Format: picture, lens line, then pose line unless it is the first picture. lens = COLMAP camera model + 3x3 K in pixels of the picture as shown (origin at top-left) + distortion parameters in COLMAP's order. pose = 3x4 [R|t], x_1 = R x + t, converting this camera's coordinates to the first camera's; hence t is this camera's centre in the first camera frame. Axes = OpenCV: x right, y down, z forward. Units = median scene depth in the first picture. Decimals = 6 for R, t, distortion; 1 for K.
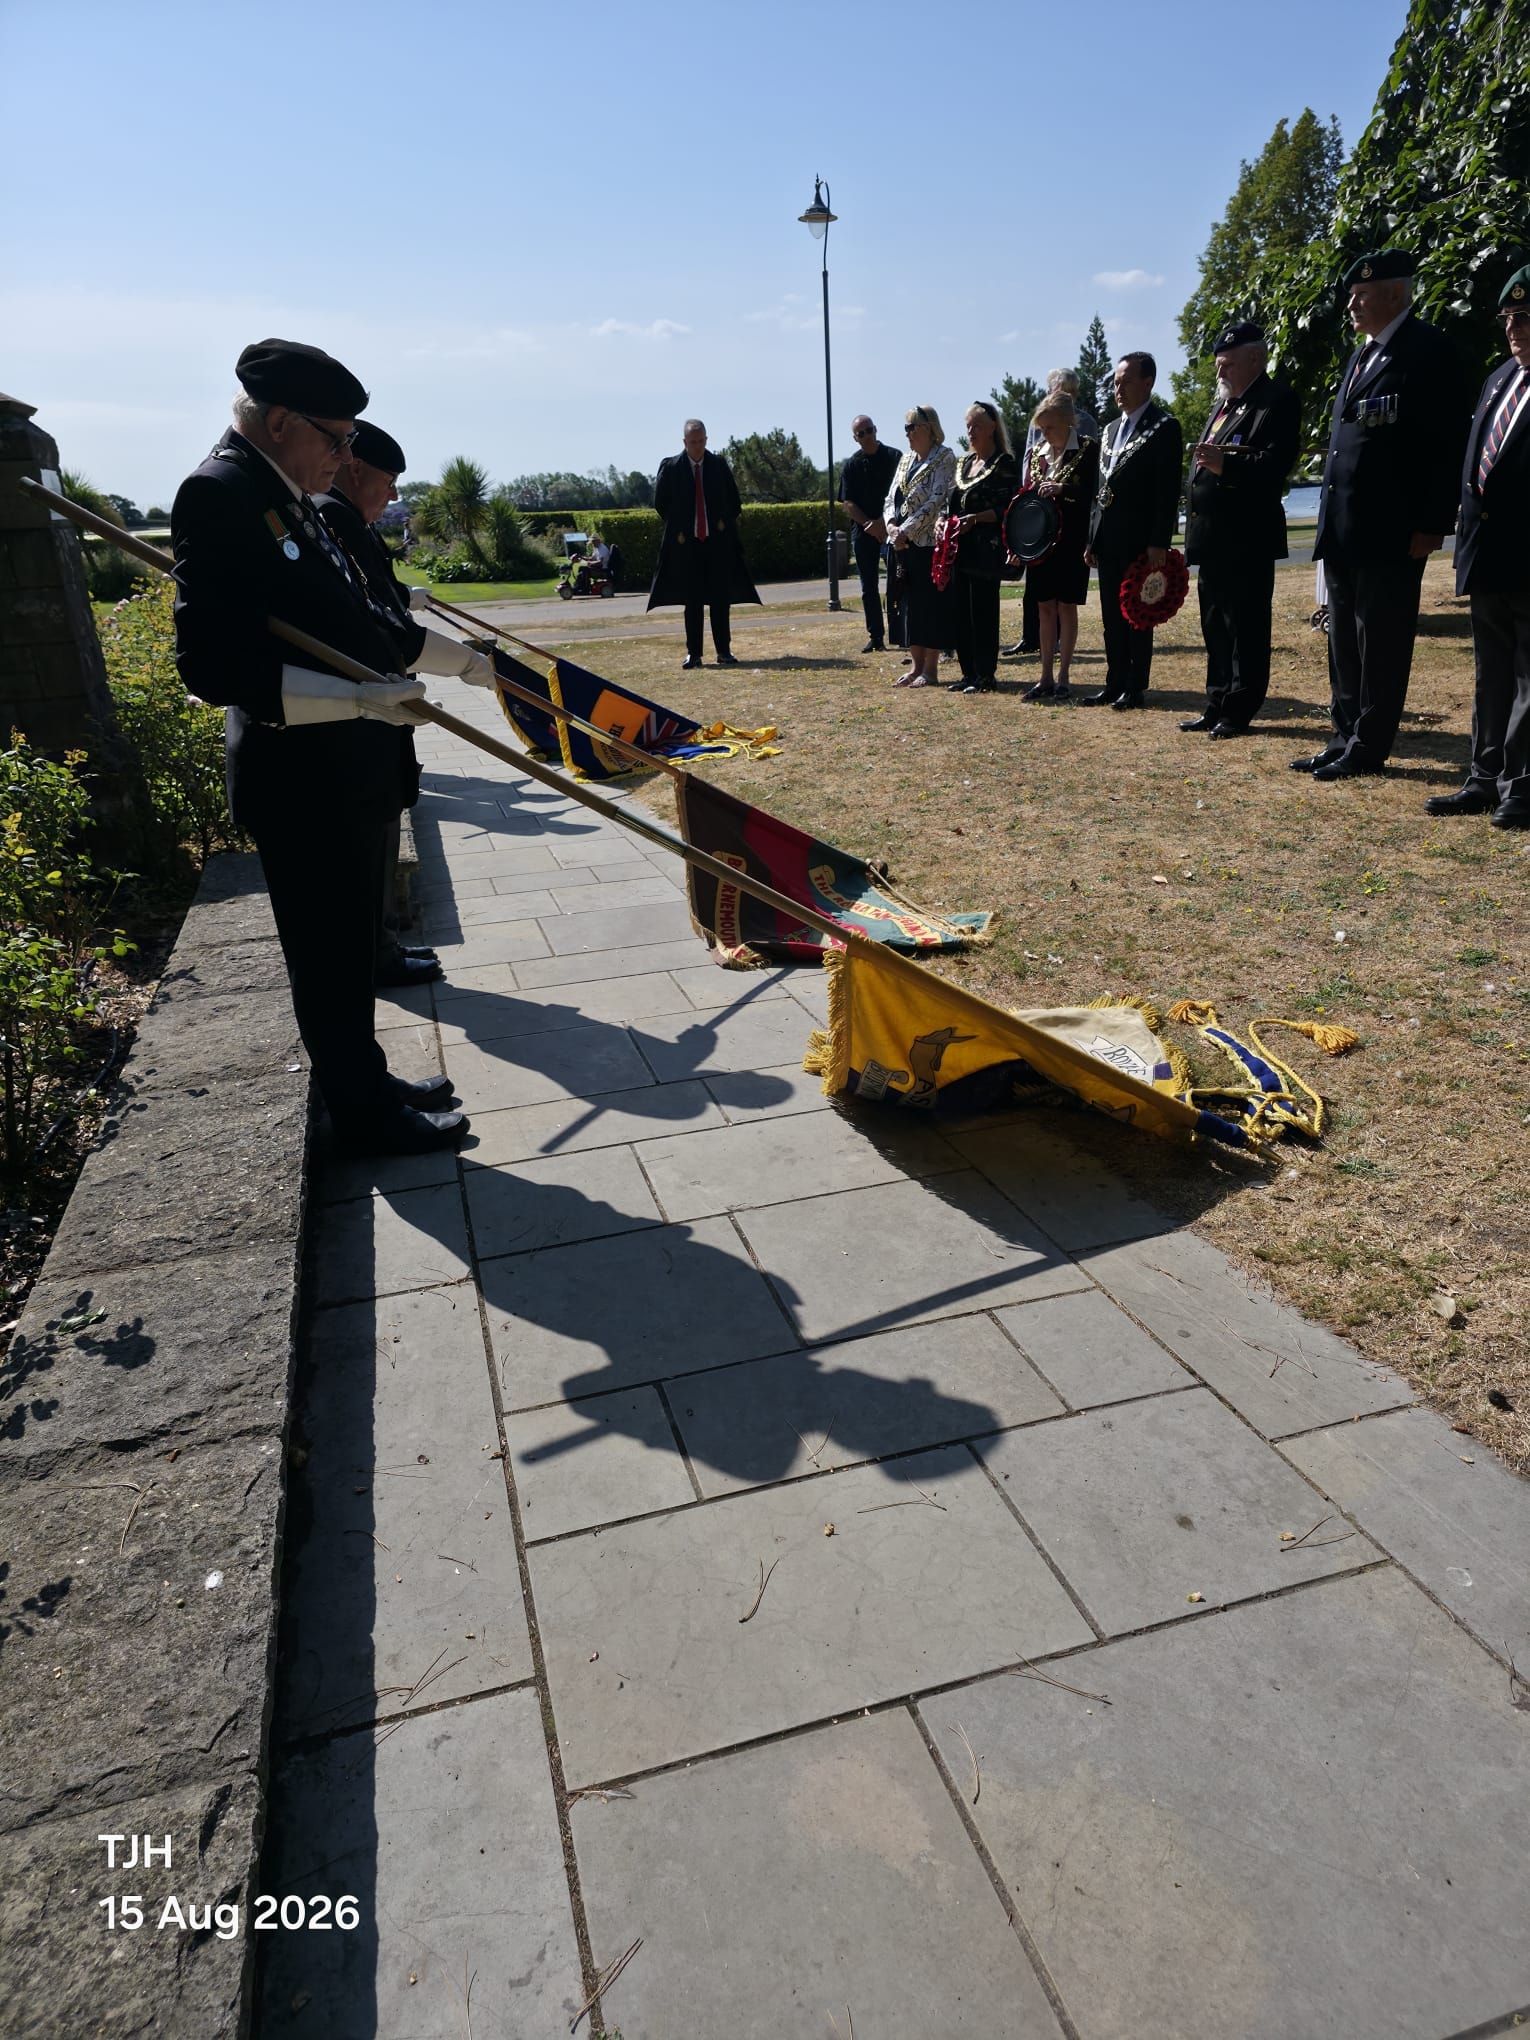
lens RADIAL K [[1330.4, 0, 765.0], [0, 1330.4, 1020.0], [0, 0, 1]] dist [0.087803, -0.091354]
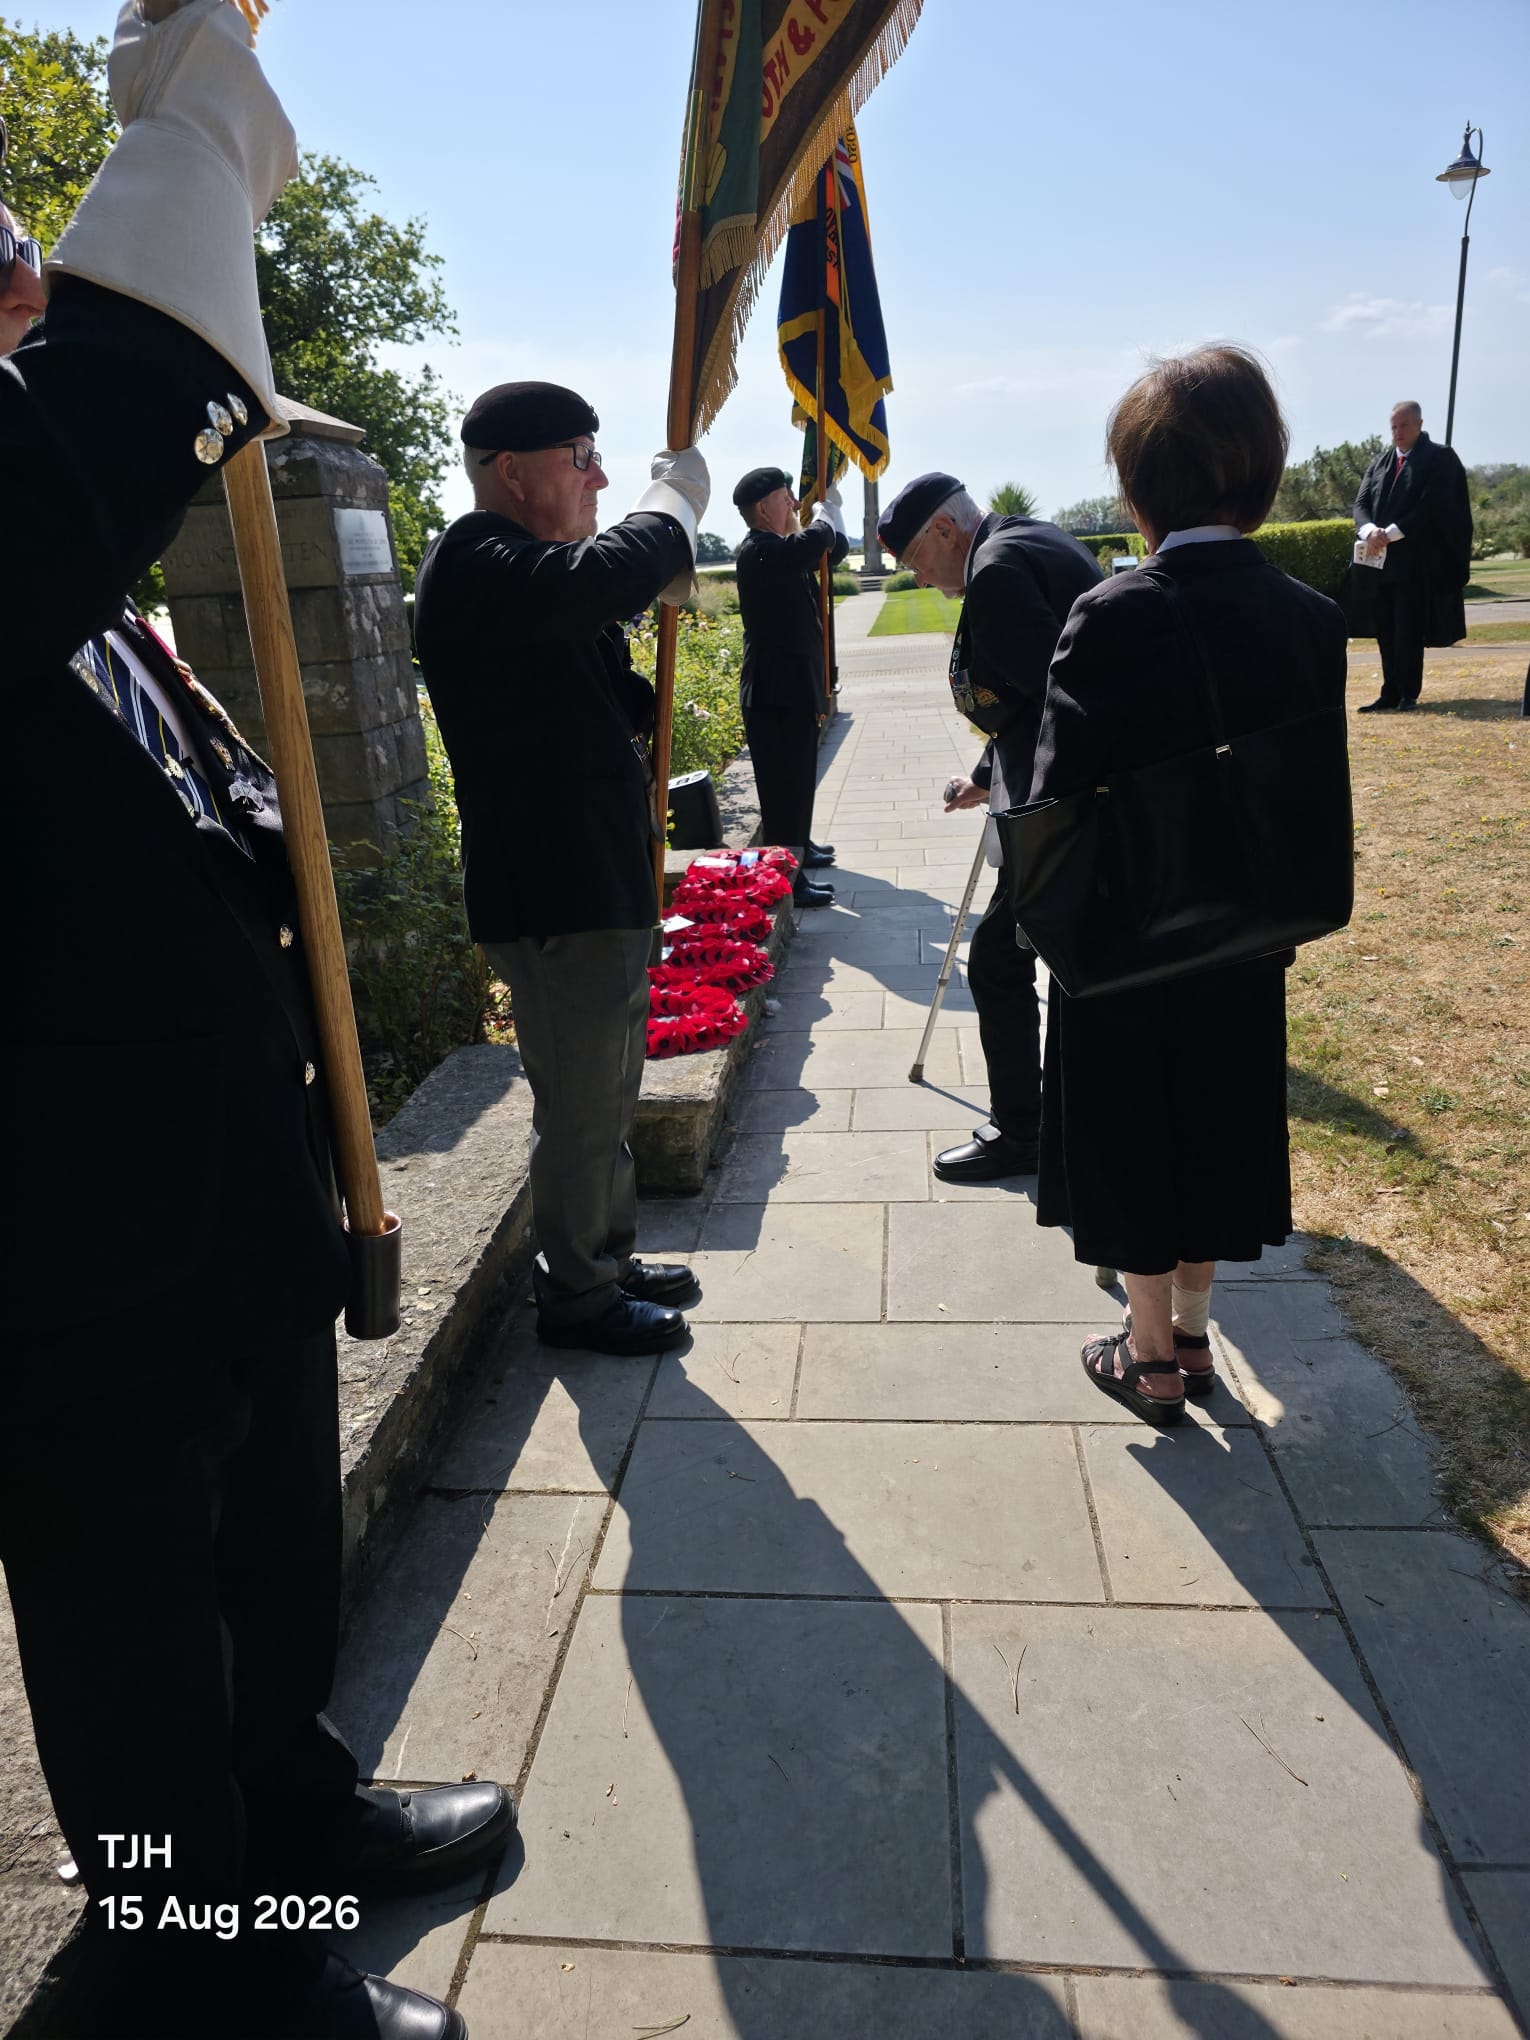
lens RADIAL K [[1330.4, 0, 765.0], [0, 1330.4, 1020.0], [0, 0, 1]] dist [0.087803, -0.091354]
pose [[0.927406, 0.108449, -0.357990, -0.007829], [-0.114305, 0.993434, 0.004831, -0.087681], [0.356163, 0.036440, 0.933713, 0.226007]]
